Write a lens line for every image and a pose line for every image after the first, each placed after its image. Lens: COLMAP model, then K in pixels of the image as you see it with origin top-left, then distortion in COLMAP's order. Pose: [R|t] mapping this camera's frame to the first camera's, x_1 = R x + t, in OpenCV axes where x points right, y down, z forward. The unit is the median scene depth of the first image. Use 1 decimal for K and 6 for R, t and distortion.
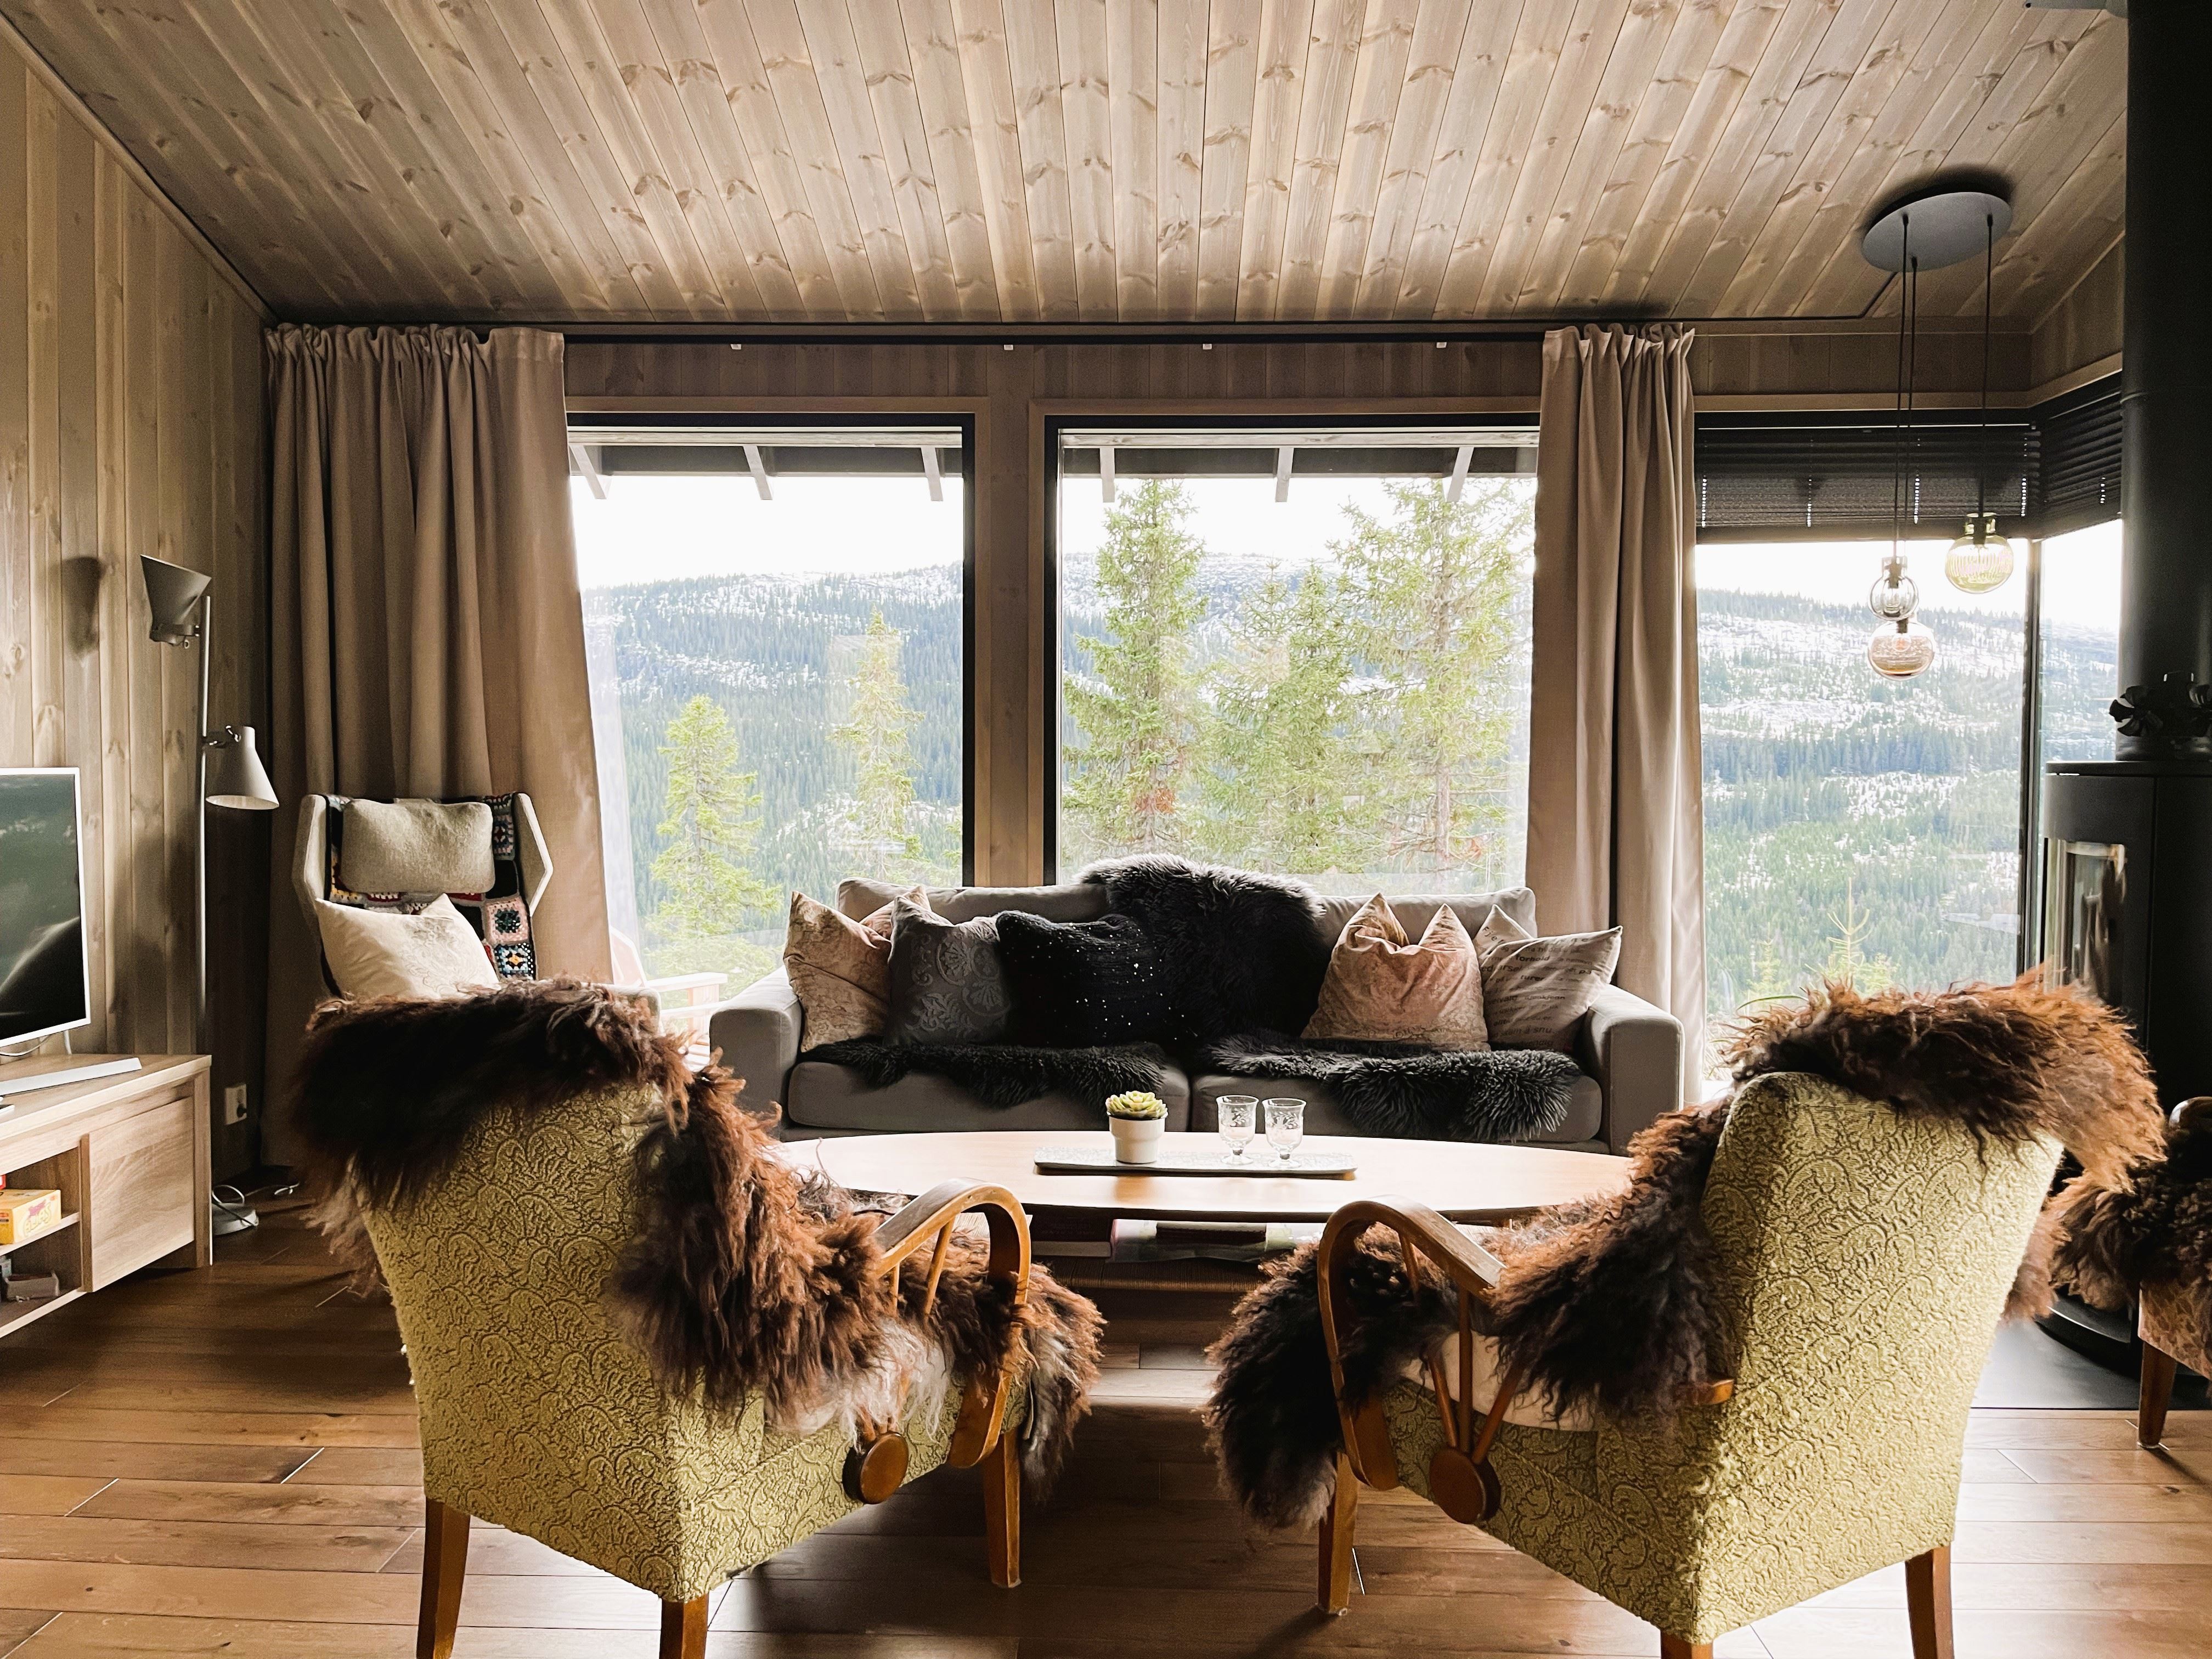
lens RADIAL K [[1659.9, 0, 1106.0], [0, 1659.9, 829.5], [0, 0, 1]] dist [0.010745, -0.001569]
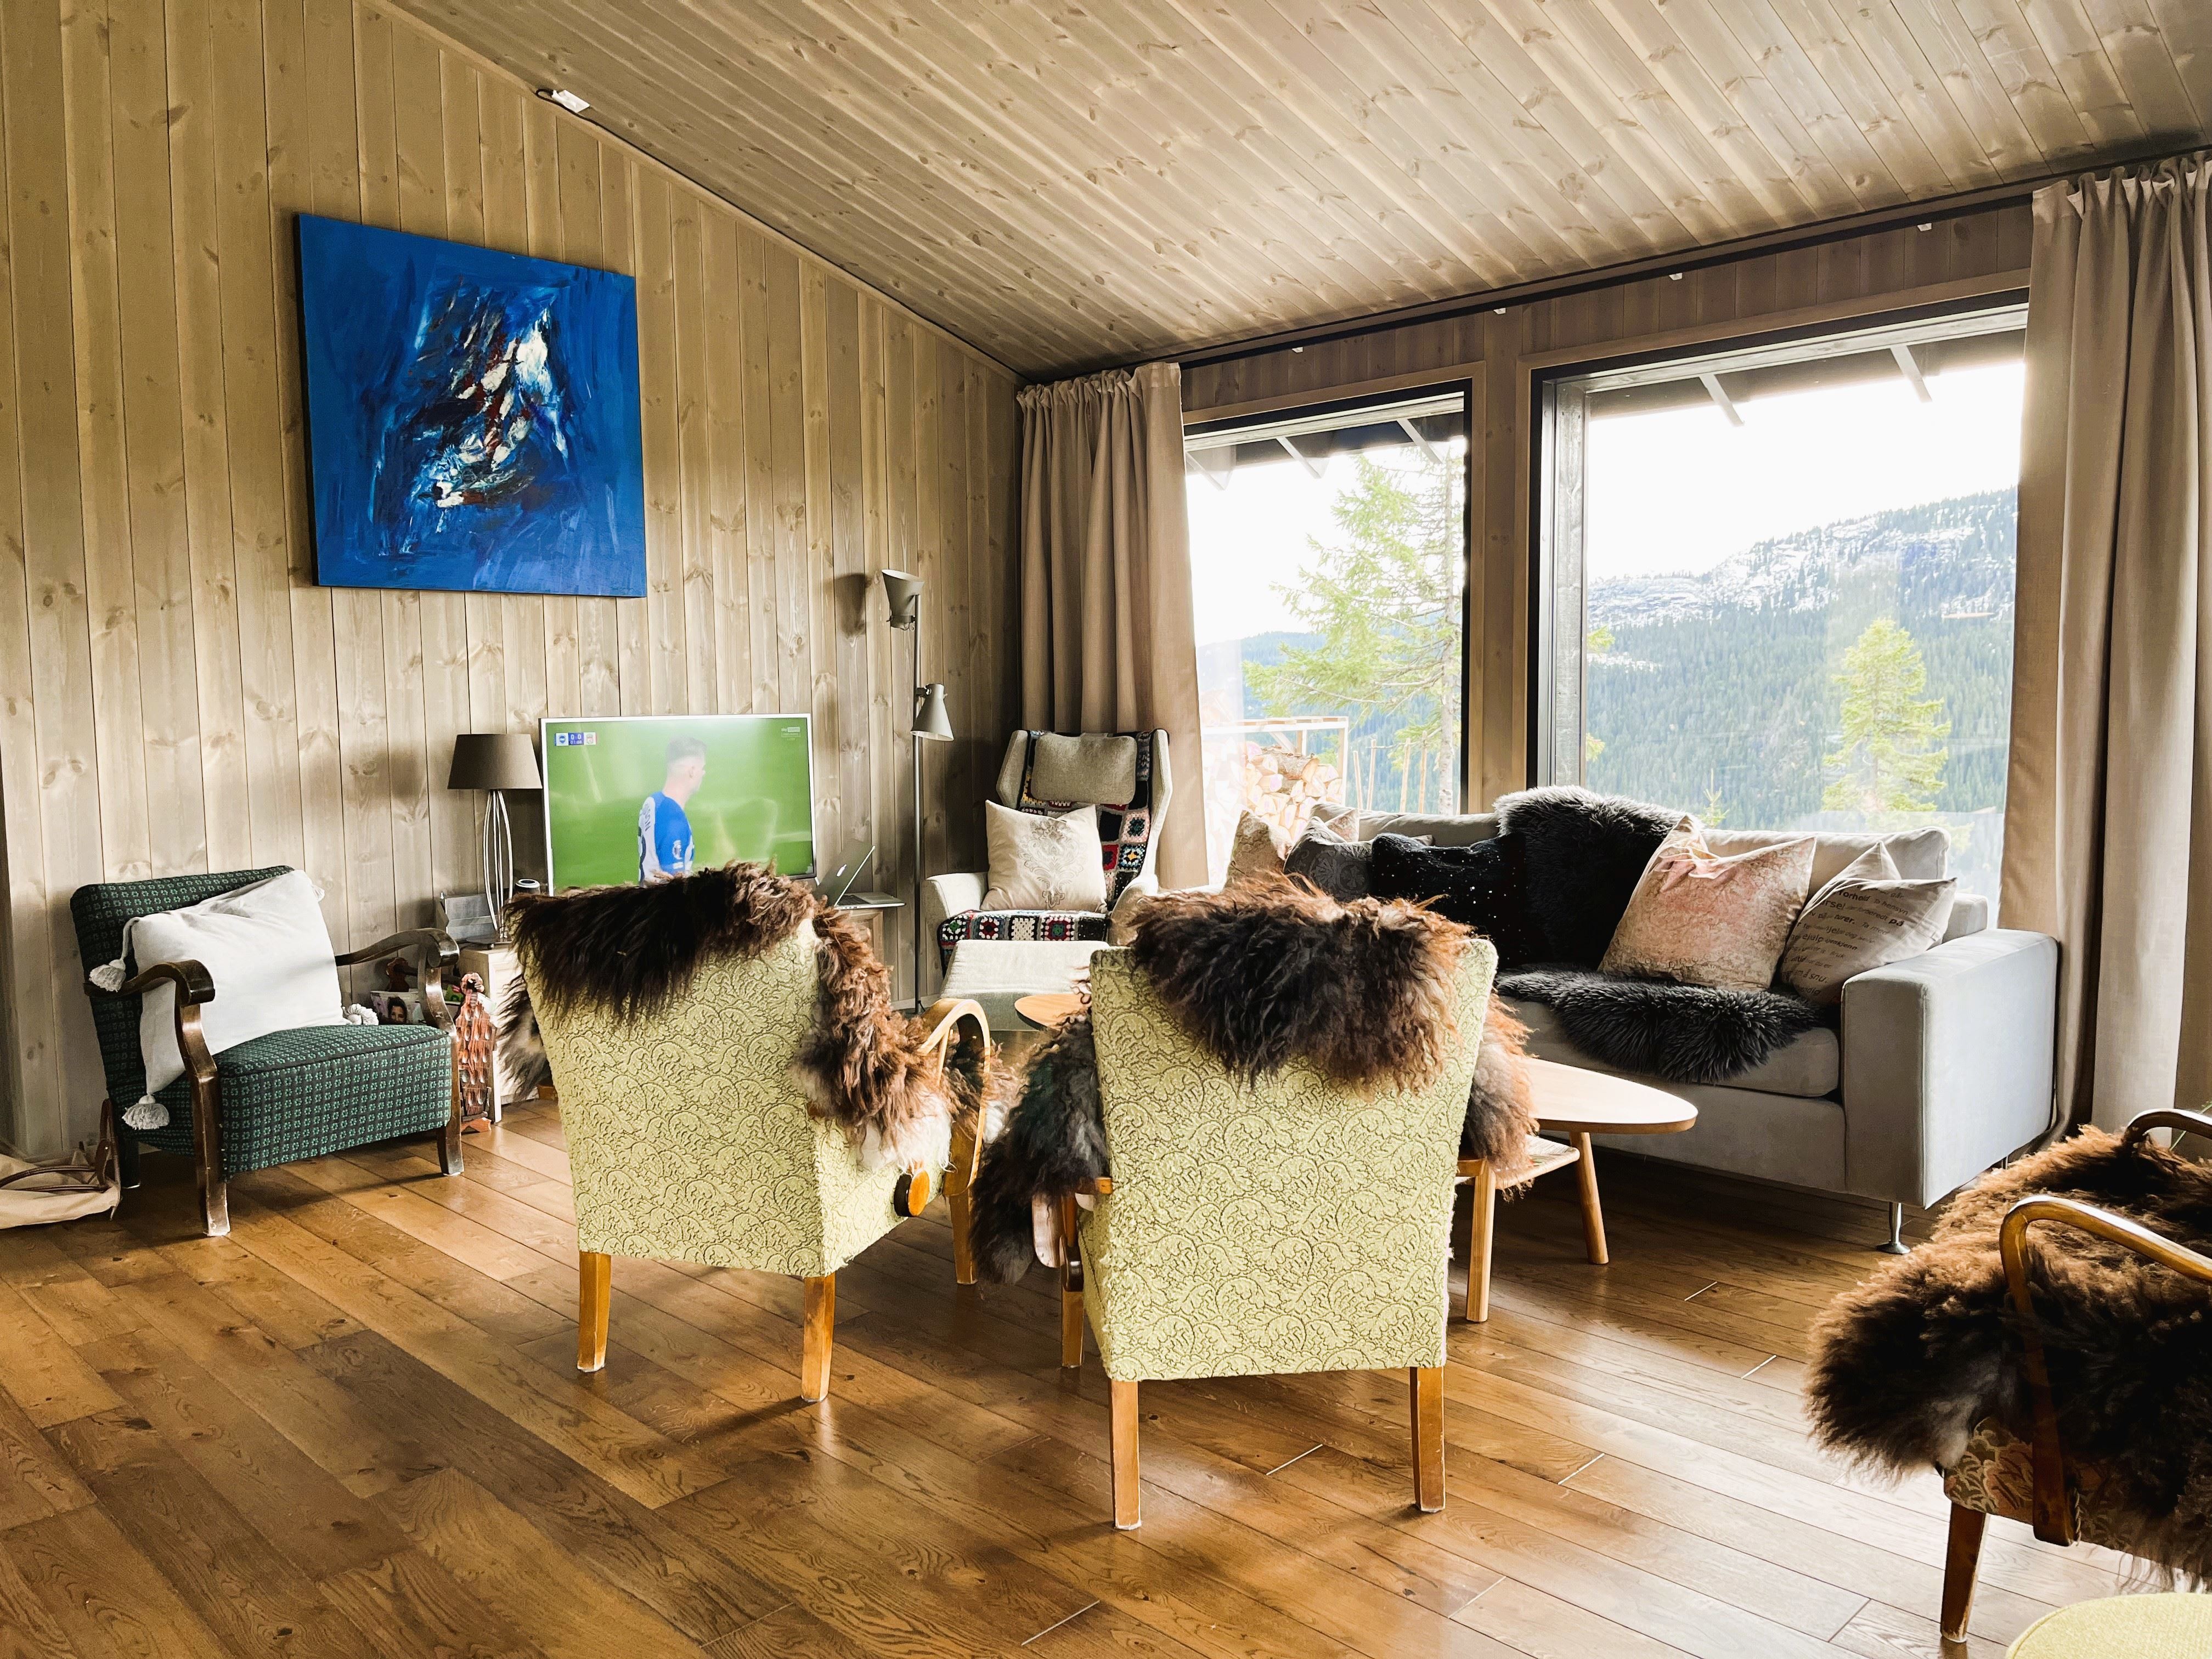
lens RADIAL K [[1673.8, 0, 1106.0], [0, 1673.8, 829.5], [0, 0, 1]] dist [0.068282, -0.096503]
pose [[0.741927, 0.036741, -0.669473, 0.510983], [-0.009719, 0.998982, 0.044054, -0.000434], [0.670410, -0.026179, 0.741529, 0.009321]]
